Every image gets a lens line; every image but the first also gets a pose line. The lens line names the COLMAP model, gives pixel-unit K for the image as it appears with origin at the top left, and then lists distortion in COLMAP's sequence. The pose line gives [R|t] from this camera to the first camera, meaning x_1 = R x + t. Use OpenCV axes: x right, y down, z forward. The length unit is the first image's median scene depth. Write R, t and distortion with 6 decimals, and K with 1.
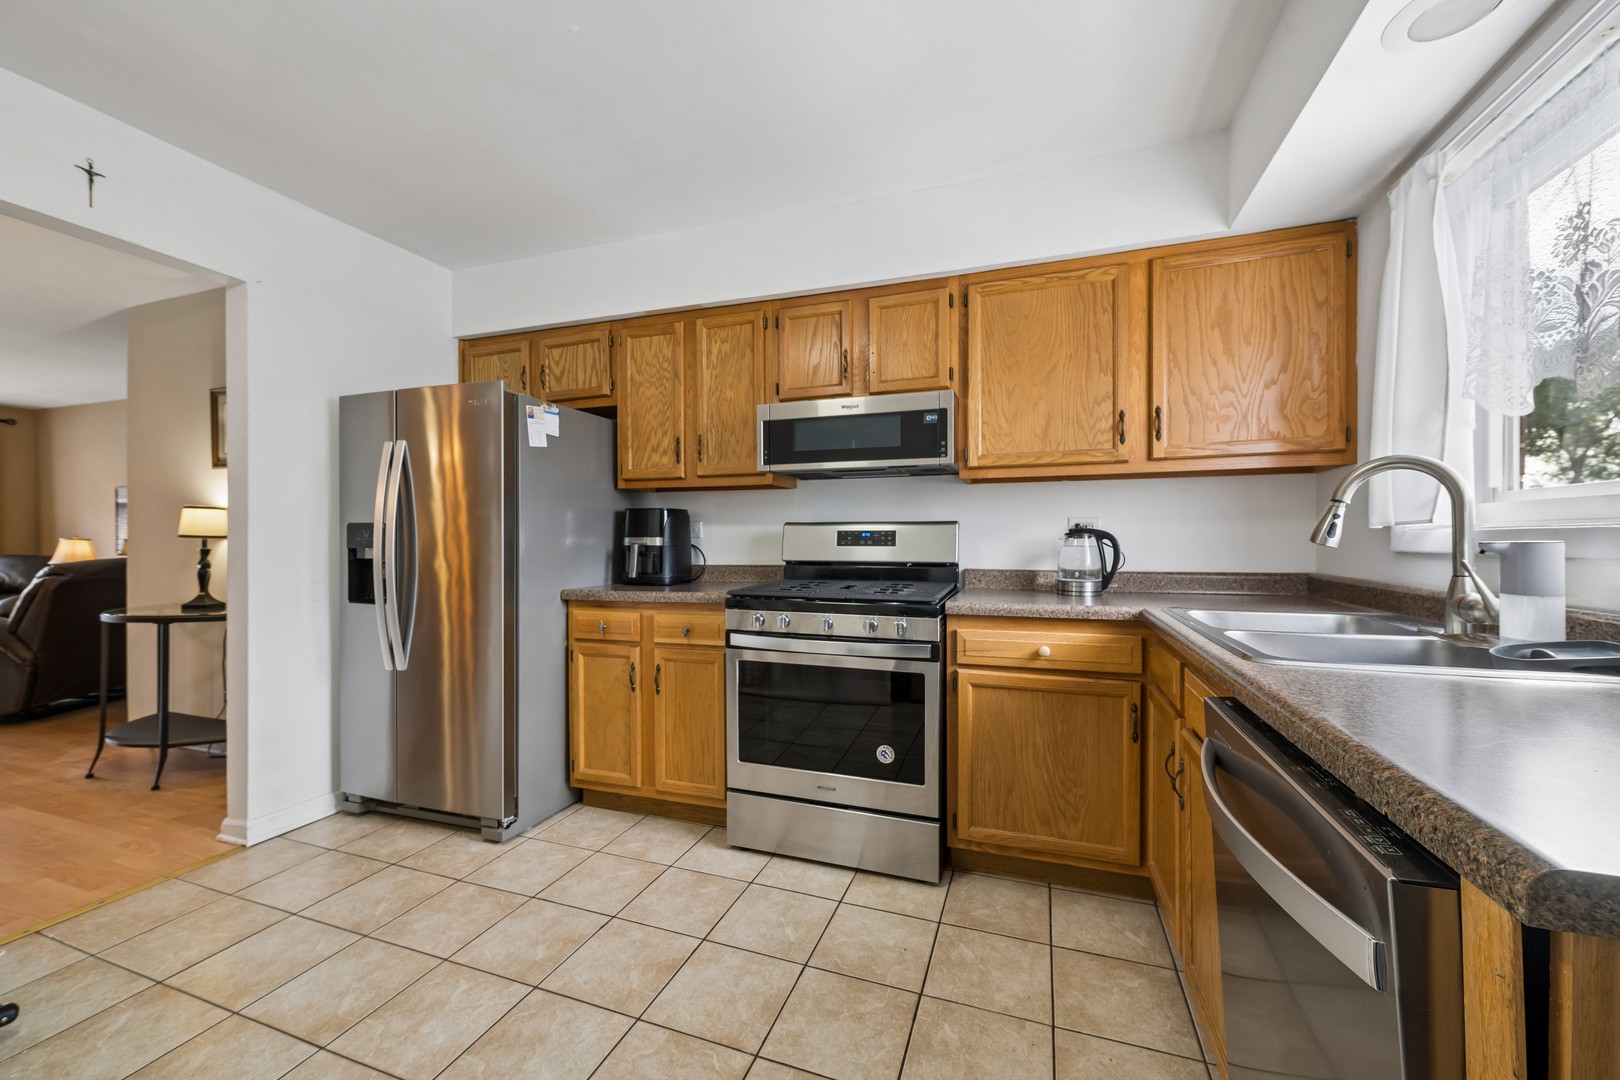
lens RADIAL K [[624.2, 0, 811.6], [0, 624.2, 534.3], [0, 0, 1]] dist [-0.000034, -0.000121]
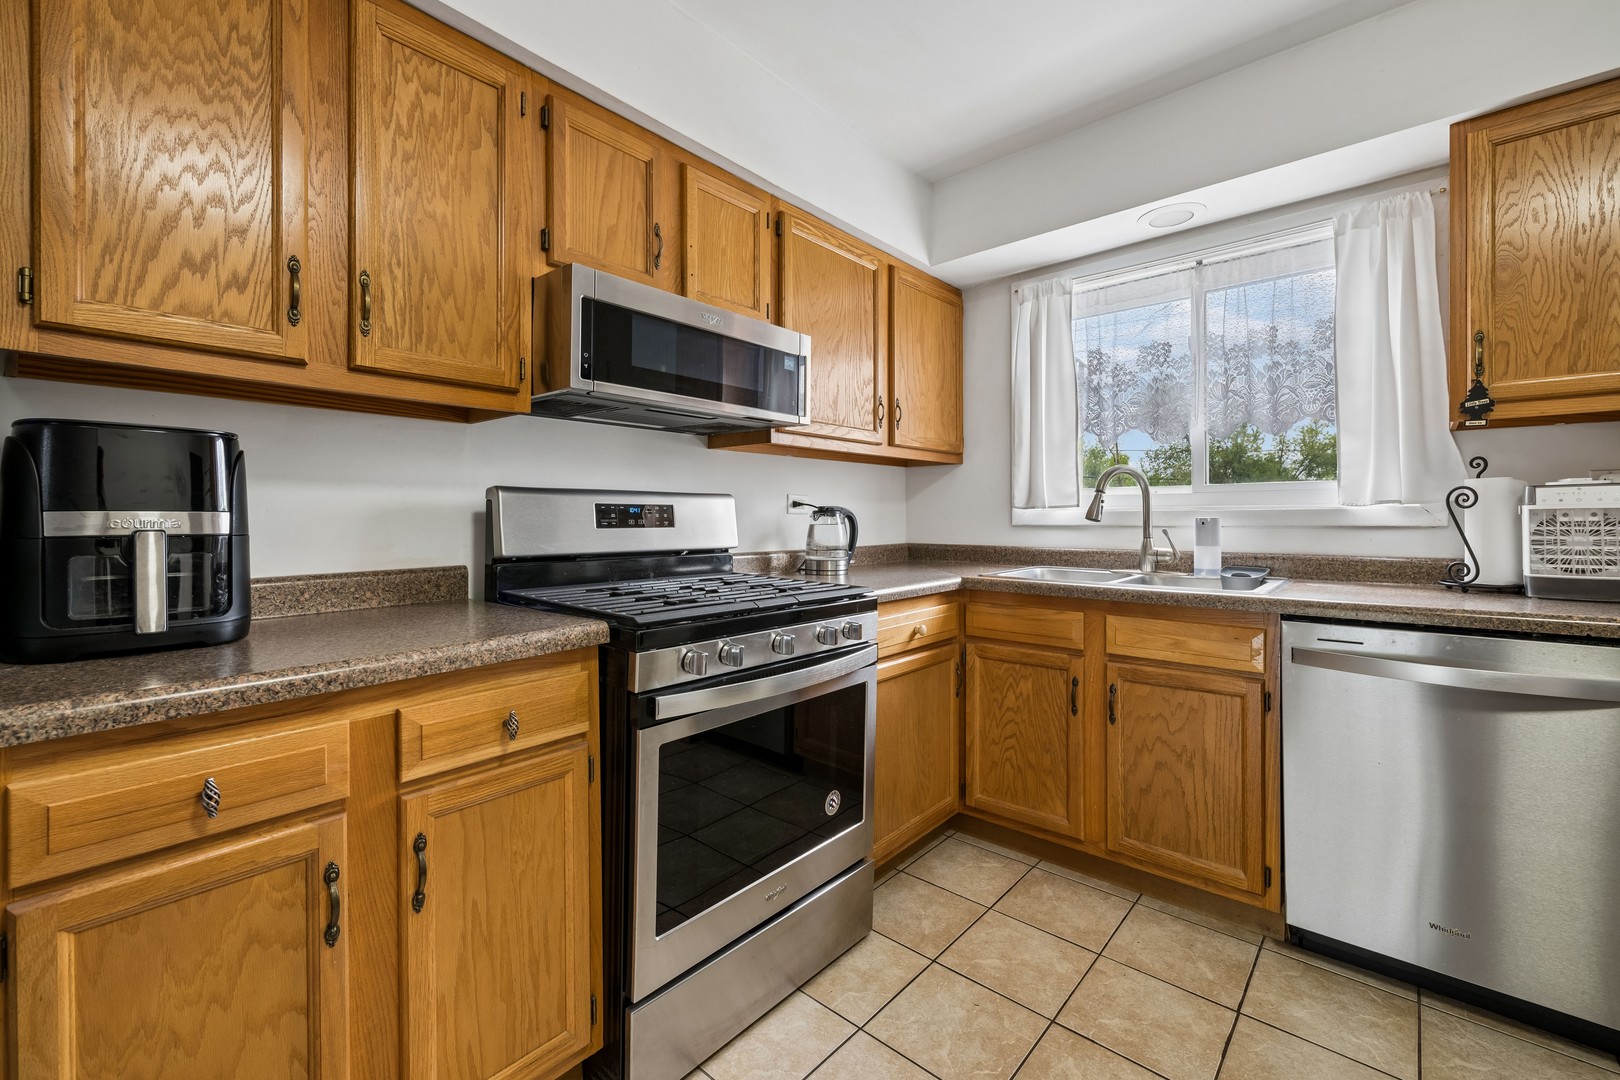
lens RADIAL K [[673.9, 0, 809.7], [0, 673.9, 509.7], [0, 0, 1]] dist [-0.000060, -0.000061]
pose [[0.373159, 0.010814, 0.927704, -0.559663], [-0.006807, 0.999937, -0.008918, 0.005748], [-0.927742, -0.002987, 0.373209, 0.623044]]
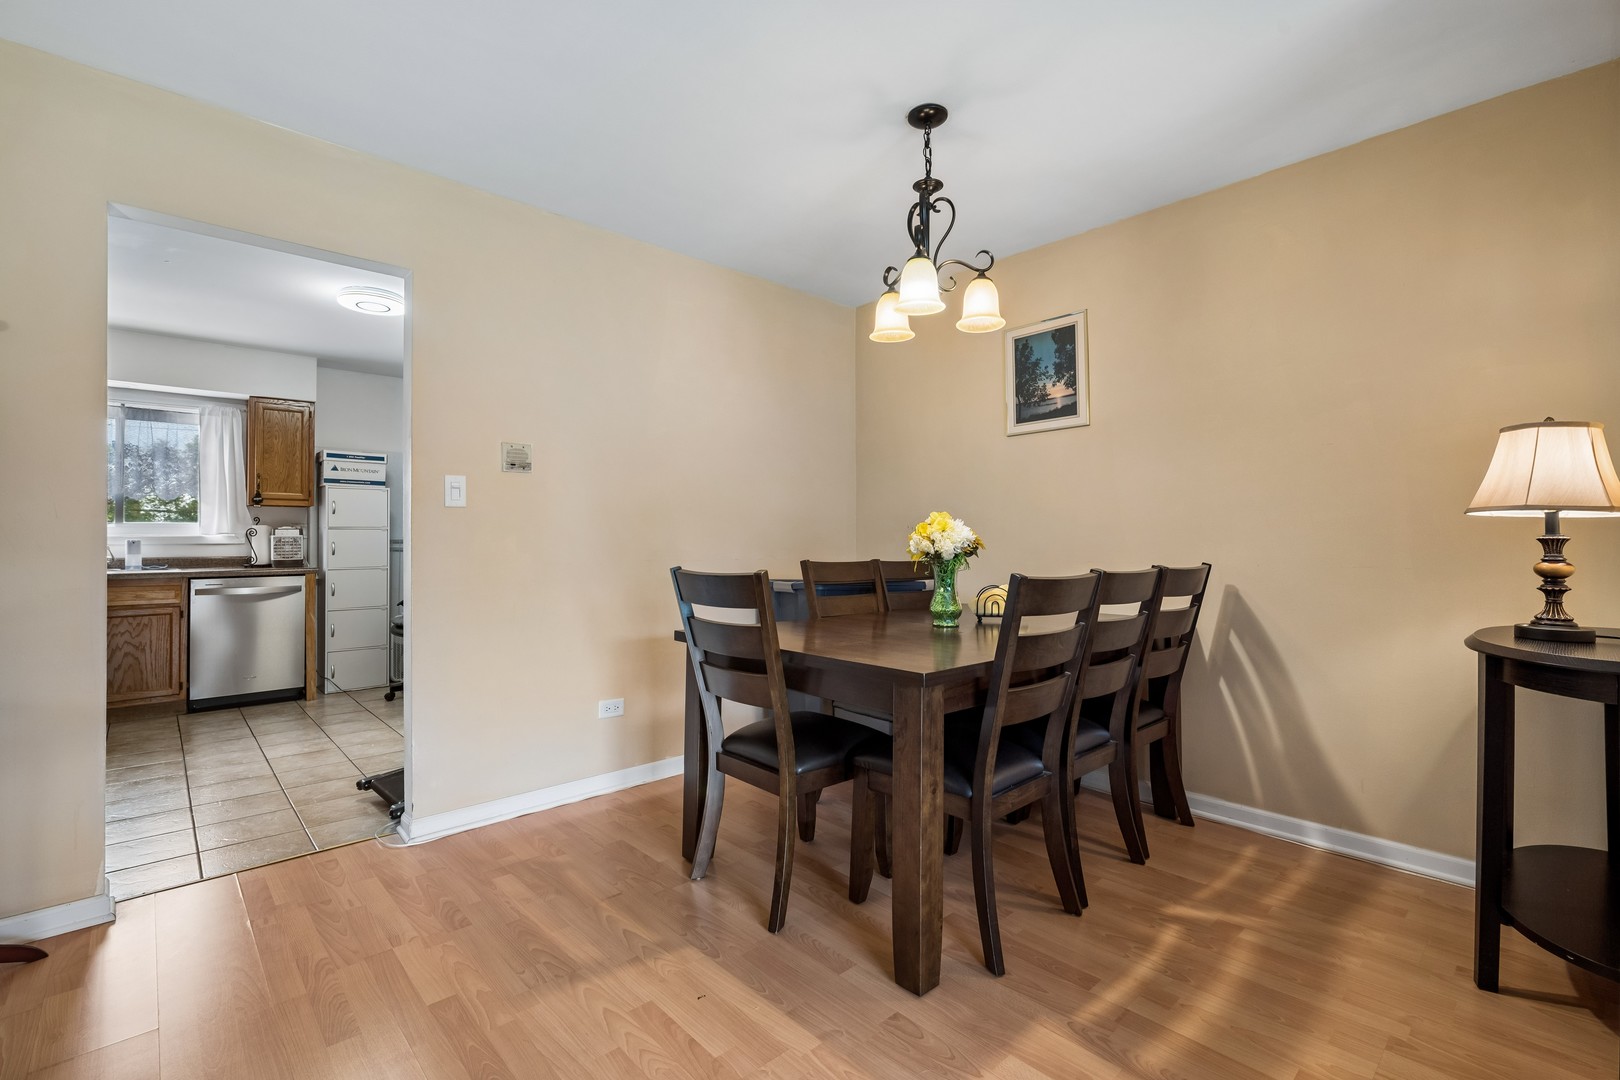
lens RADIAL K [[710.6, 0, 810.0], [0, 710.6, 540.0], [0, 0, 1]] dist [-0.000108, -0.000130]
pose [[-0.887563, 0.004011, 0.460669, -2.063376], [0.000134, 0.999964, -0.008447, 0.021418], [-0.460687, -0.007435, -0.887532, 1.350638]]
